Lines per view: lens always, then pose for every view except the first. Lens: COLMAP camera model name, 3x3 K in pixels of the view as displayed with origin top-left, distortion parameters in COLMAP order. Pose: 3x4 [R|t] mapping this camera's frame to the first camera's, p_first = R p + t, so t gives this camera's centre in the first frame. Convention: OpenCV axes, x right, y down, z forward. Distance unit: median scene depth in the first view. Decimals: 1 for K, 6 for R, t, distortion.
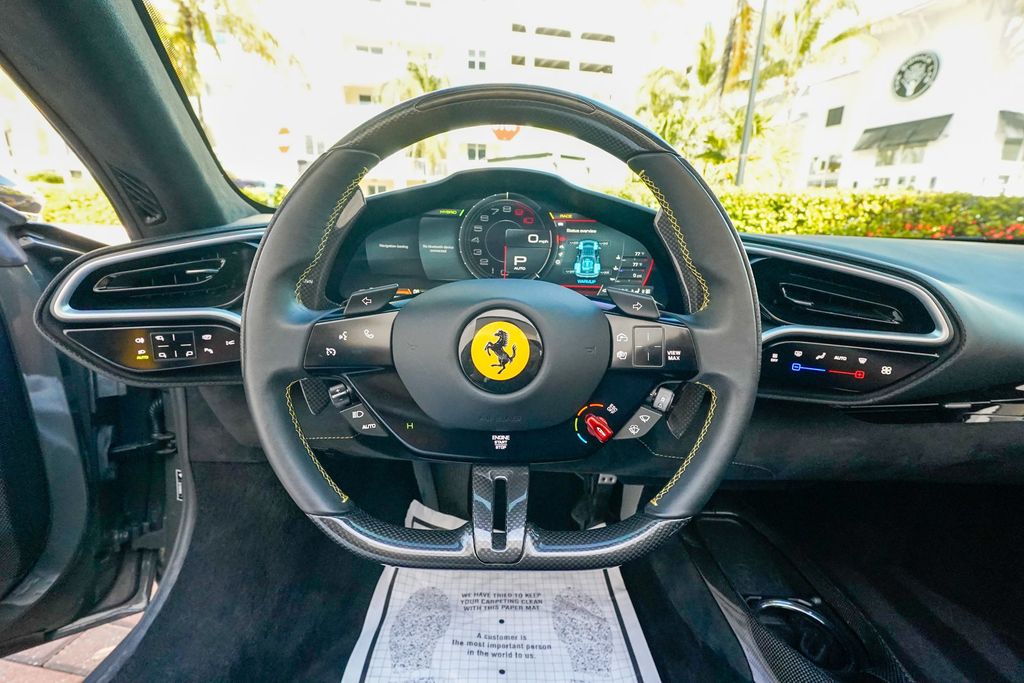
lens RADIAL K [[471.4, 0, 510.0], [0, 471.4, 346.6], [0, 0, 1]] dist [-0.023827, 0.013601]
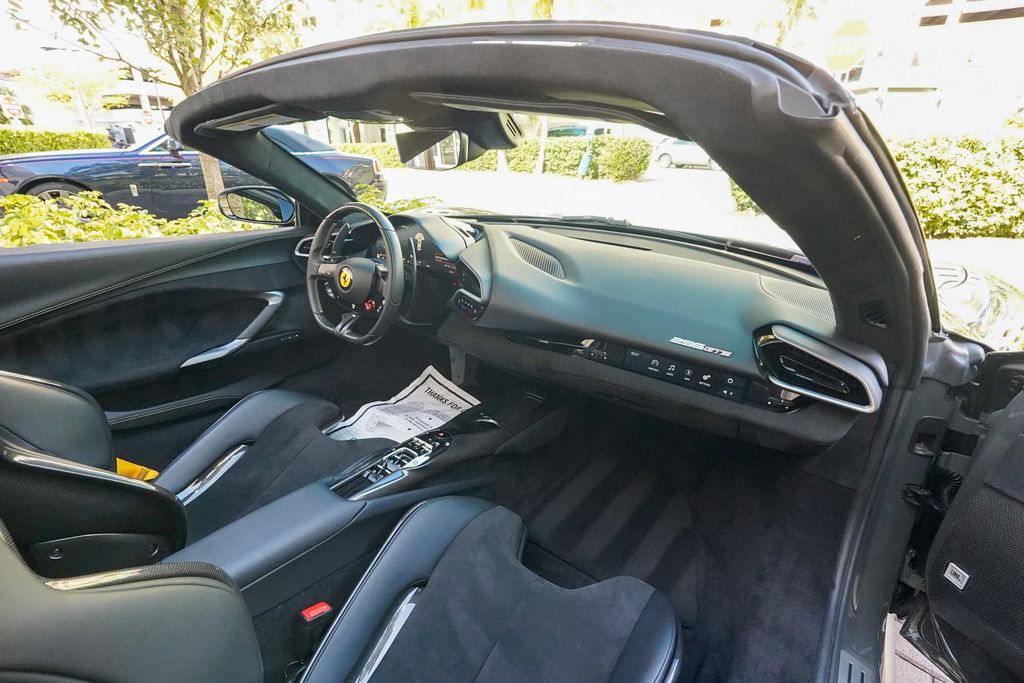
lens RADIAL K [[464.4, 0, 509.2], [0, 464.4, 348.1], [0, 0, 1]] dist [-0.007634, -0.000134]
pose [[0.790294, 0.222304, -0.570978, 0.173382], [-0.146447, 0.973385, 0.176278, -0.015946], [0.594969, -0.055694, 0.801817, -0.064007]]
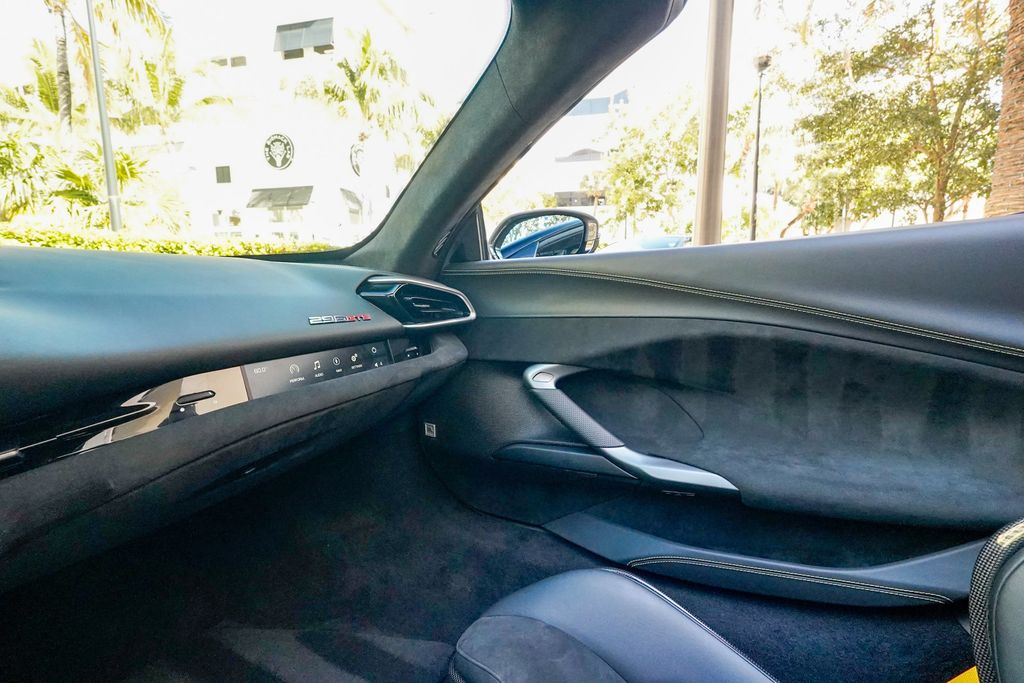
lens RADIAL K [[471.4, 0, 510.0], [0, 471.4, 346.6], [0, 0, 1]] dist [-0.023827, 0.013601]
pose [[0.468967, -0.159992, 0.868604, 0.063987], [0.249791, 0.967330, 0.043312, 0.010925], [-0.847156, 0.196658, 0.493611, 0.000687]]
